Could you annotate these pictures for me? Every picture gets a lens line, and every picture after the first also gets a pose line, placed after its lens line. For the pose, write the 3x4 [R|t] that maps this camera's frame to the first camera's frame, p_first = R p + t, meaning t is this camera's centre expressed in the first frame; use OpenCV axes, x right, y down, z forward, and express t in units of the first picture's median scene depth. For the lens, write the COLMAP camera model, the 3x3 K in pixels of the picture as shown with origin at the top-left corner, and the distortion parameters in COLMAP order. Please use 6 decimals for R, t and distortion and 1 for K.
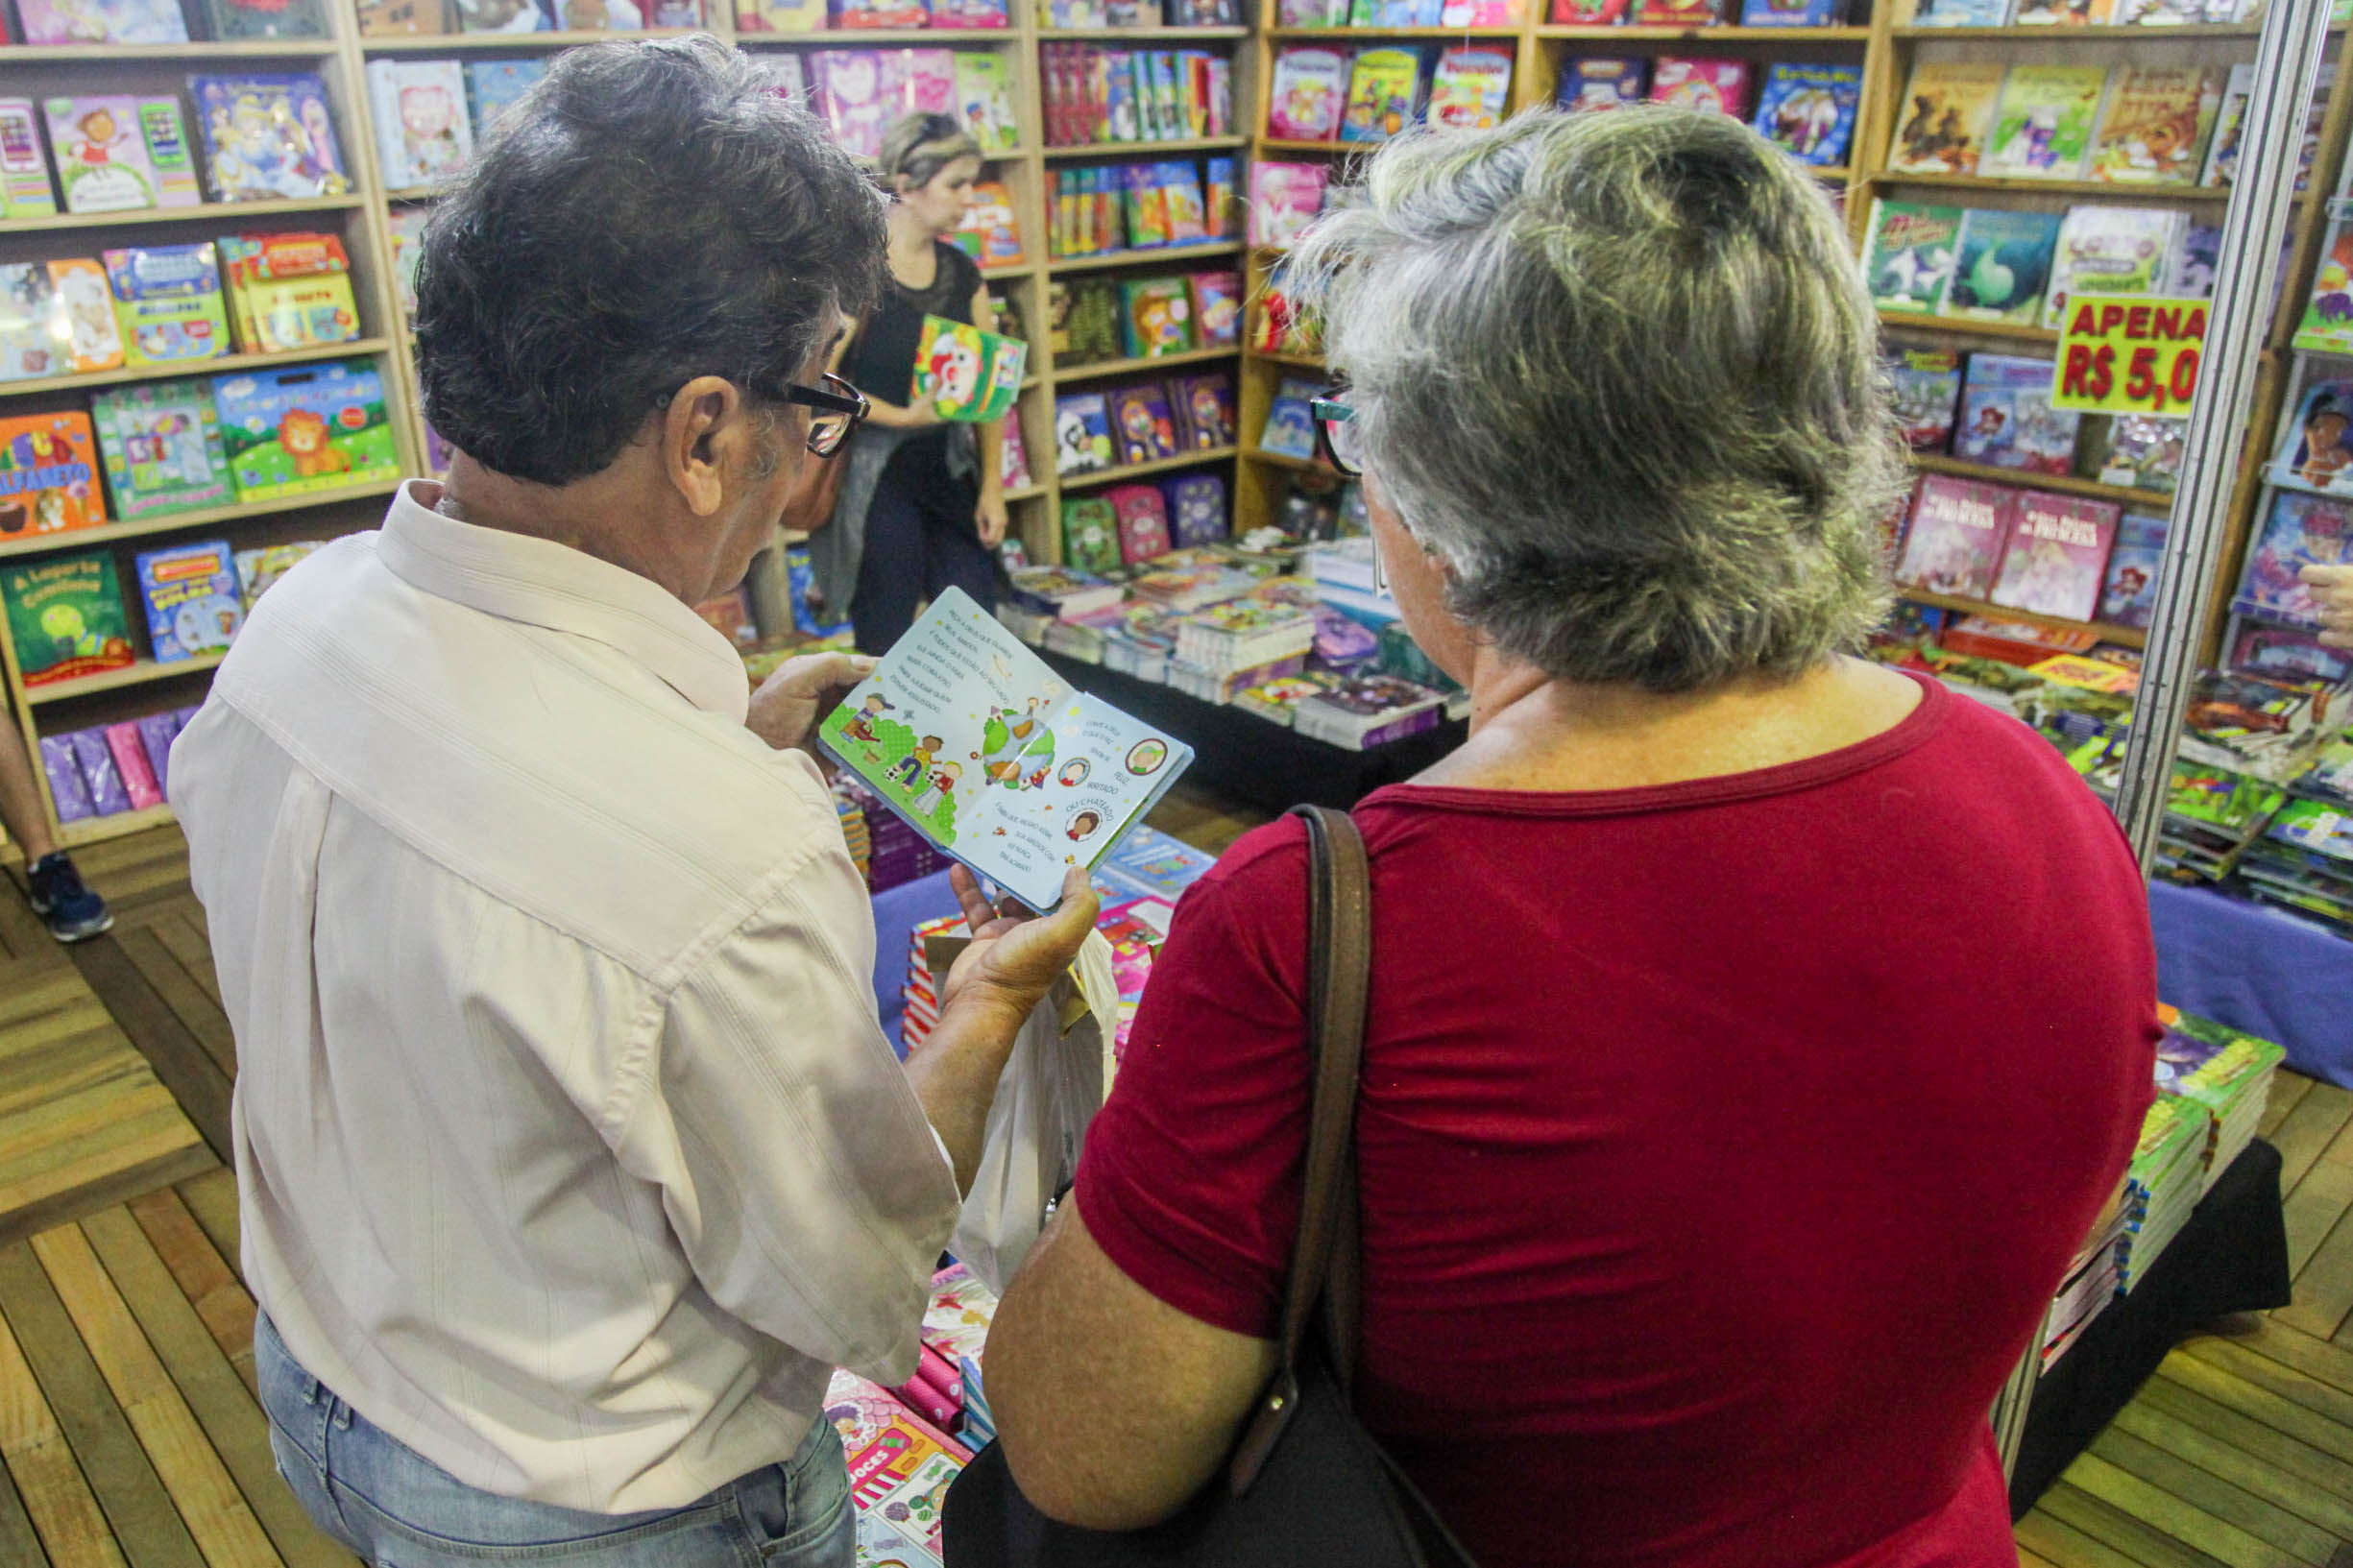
lens RADIAL K [[1761.9, 0, 1176.6], [0, 1761.9, 784.1], [0, 0, 1]] dist [-0.060963, 0.024537]
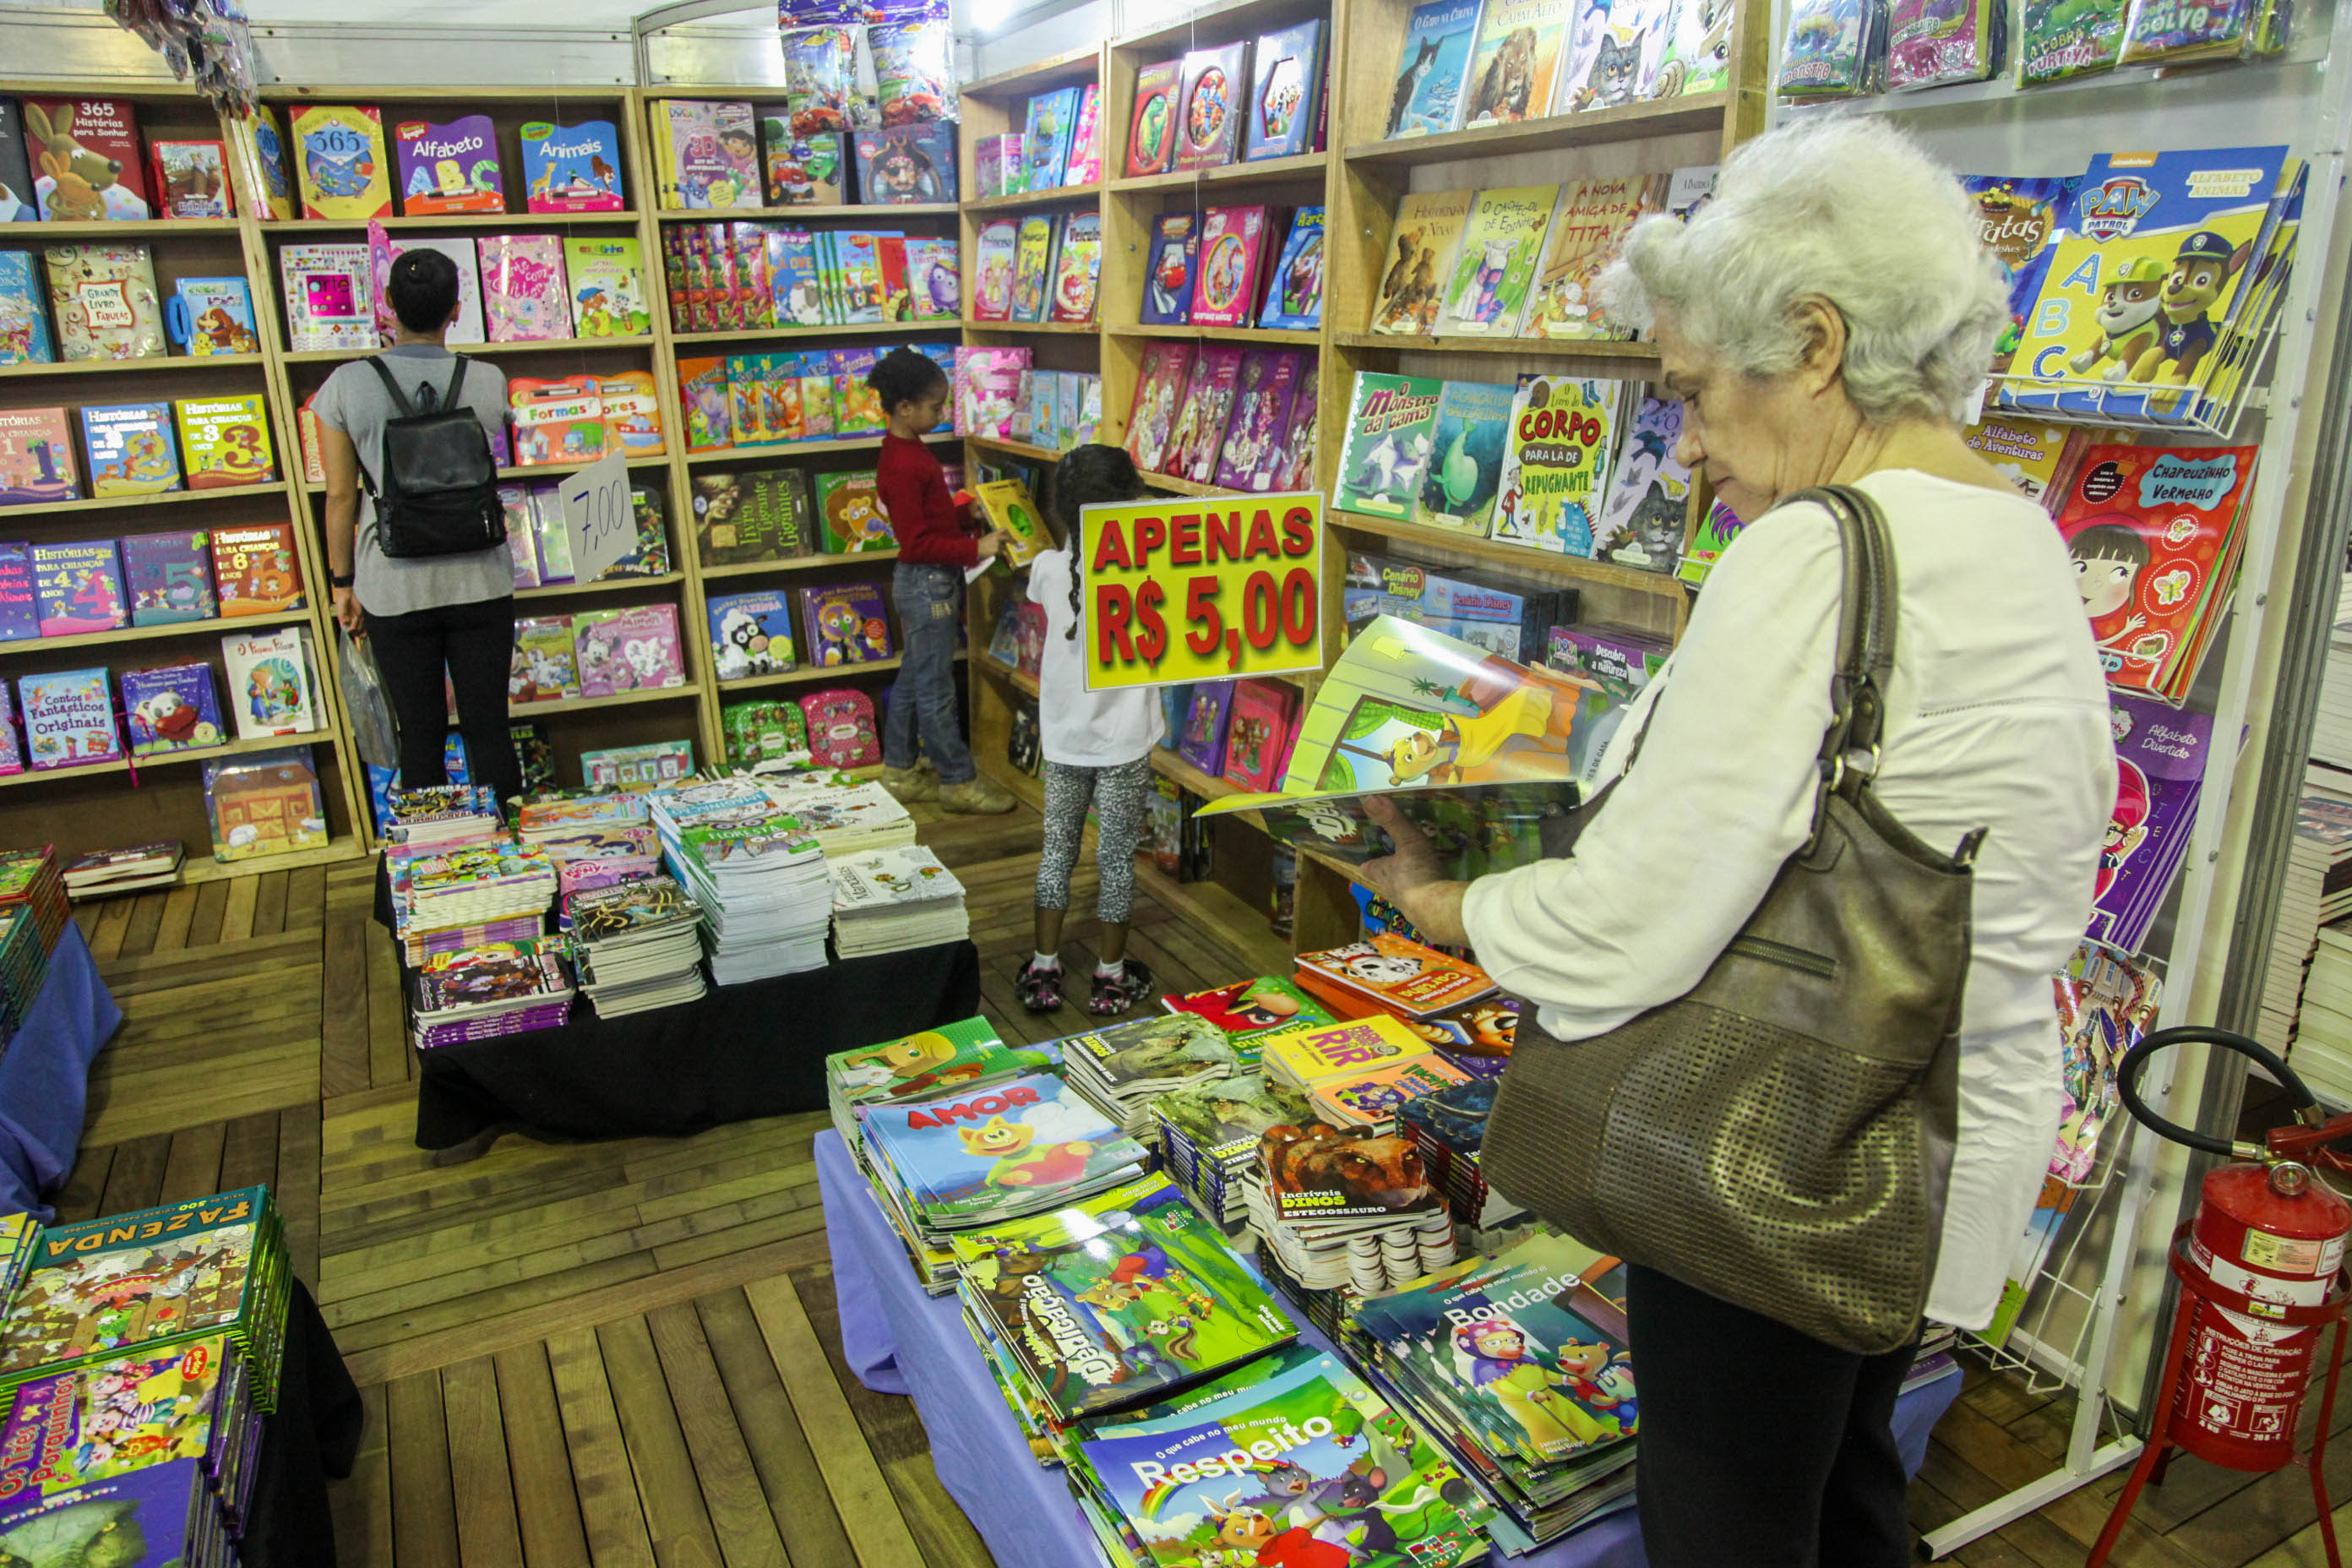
lens RADIAL K [[1629.0, 0, 1178.2], [0, 1629.0, 789.4], [0, 0, 1]] dist [-0.080482, 0.033438]
pose [[0.963863, 0.062776, -0.258896, 0.453259], [-0.084824, 0.993578, -0.074880, -0.082596], [0.252533, 0.094135, 0.962998, 0.272779]]
